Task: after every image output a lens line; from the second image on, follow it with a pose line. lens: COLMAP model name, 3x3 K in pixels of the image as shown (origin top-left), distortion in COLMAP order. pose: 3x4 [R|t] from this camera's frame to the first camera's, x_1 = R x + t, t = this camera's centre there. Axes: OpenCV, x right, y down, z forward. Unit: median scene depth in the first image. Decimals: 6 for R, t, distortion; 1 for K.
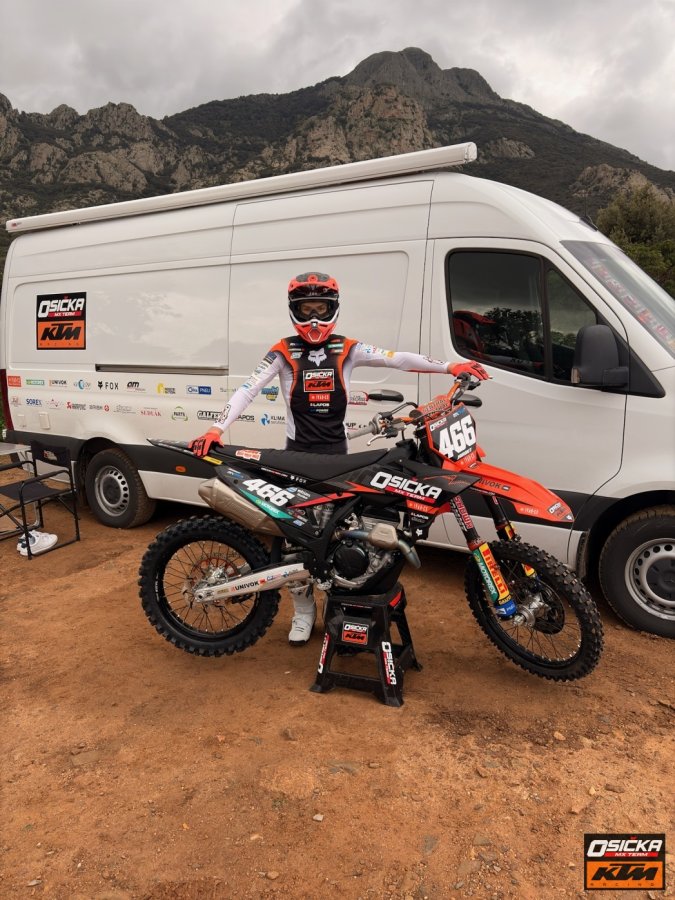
lens RADIAL K [[672.2, 0, 343.6], [0, 672.2, 448.5], [0, 0, 1]] dist [0.045696, -0.039488]
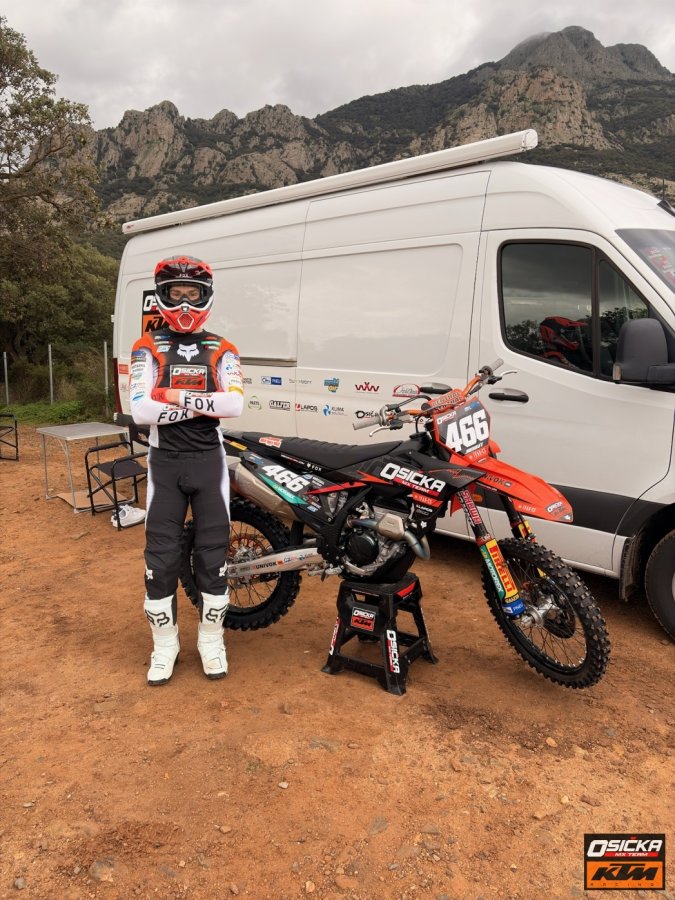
lens RADIAL K [[672.2, 0, 341.0], [0, 672.2, 449.1], [0, 0, 1]] dist [0.045696, -0.039488]
pose [[0.978549, 0.040641, -0.201964, 0.162646], [-0.038513, 0.999154, 0.014456, 0.001793], [0.202380, -0.006367, 0.979286, -0.007537]]
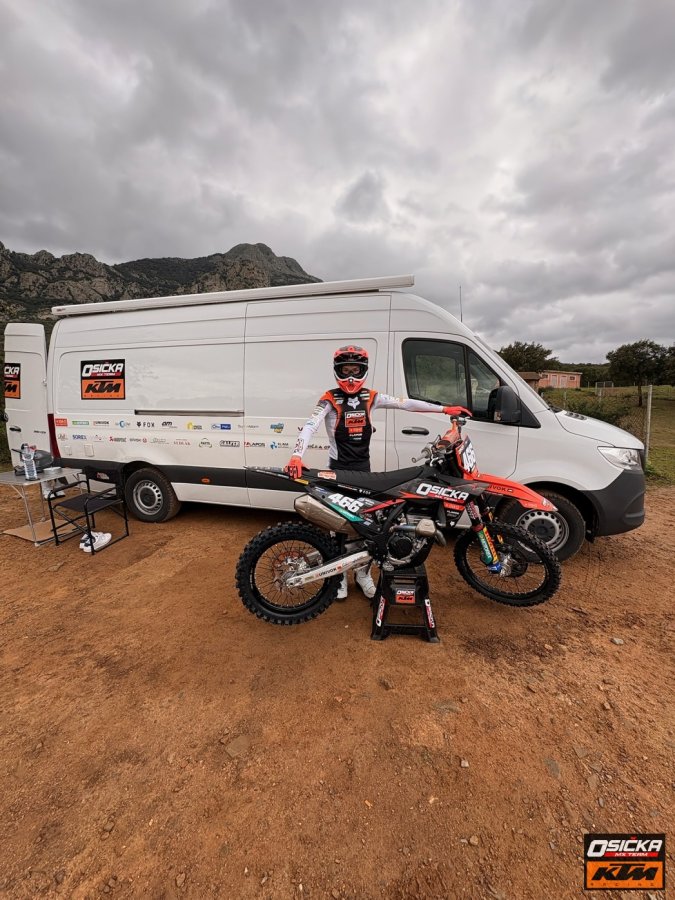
lens RADIAL K [[352.8, 0, 336.2], [0, 352.8, 448.6], [0, 0, 1]] dist [0.003441, -0.001532]
pose [[0.957846, -0.035717, 0.285052, -0.293646], [0.038947, 0.999225, -0.005669, -0.037164], [-0.284629, 0.016532, 0.958495, 0.283659]]
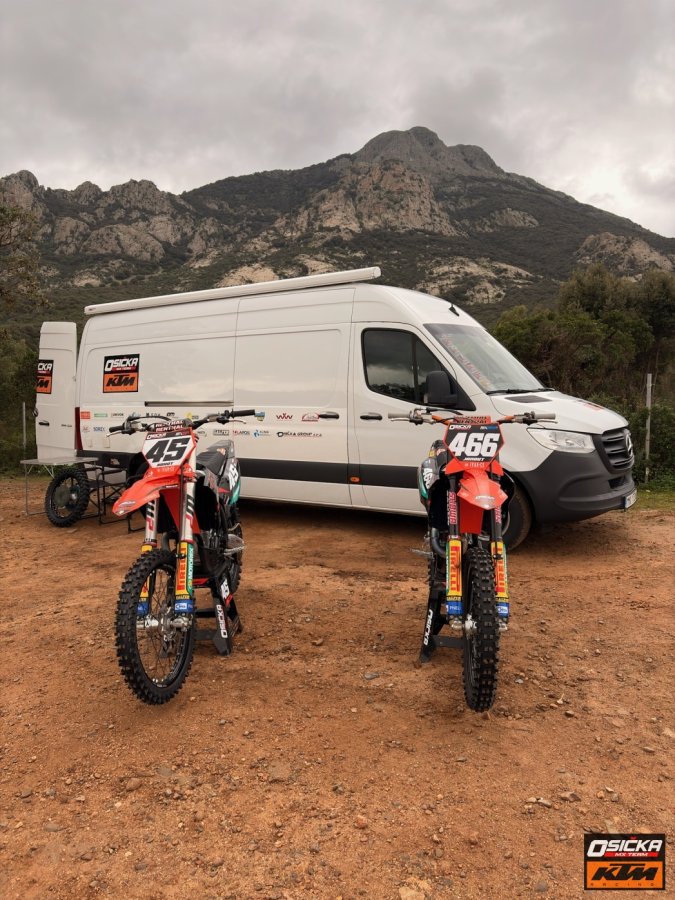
lens RADIAL K [[672.2, 0, 337.6], [0, 672.2, 445.4], [0, 0, 1]] dist [0.045696, -0.039488]
pose [[0.999728, -0.000266, -0.023319, 0.153787], [-0.001930, 0.995561, -0.094098, 0.184616], [0.023241, 0.094118, 0.995290, -0.765092]]
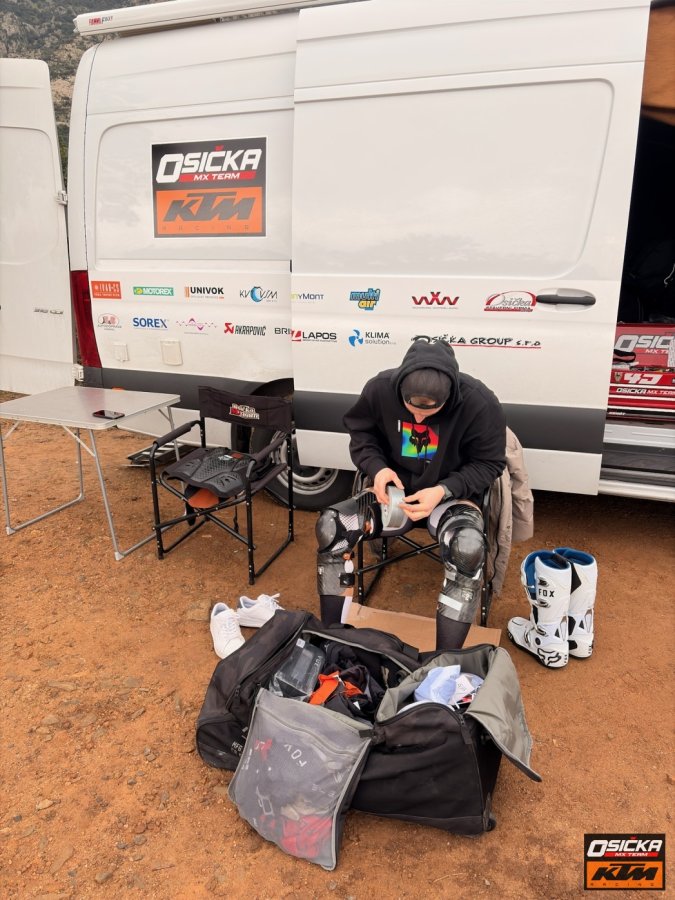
lens RADIAL K [[672.2, 0, 338.1], [0, 672.2, 448.4], [0, 0, 1]] dist [0.045696, -0.039488]
pose [[0.981195, -0.050763, 0.186224, -0.750904], [0.025736, 0.990589, 0.134426, -0.059639], [-0.191295, -0.127106, 0.973268, 0.611273]]
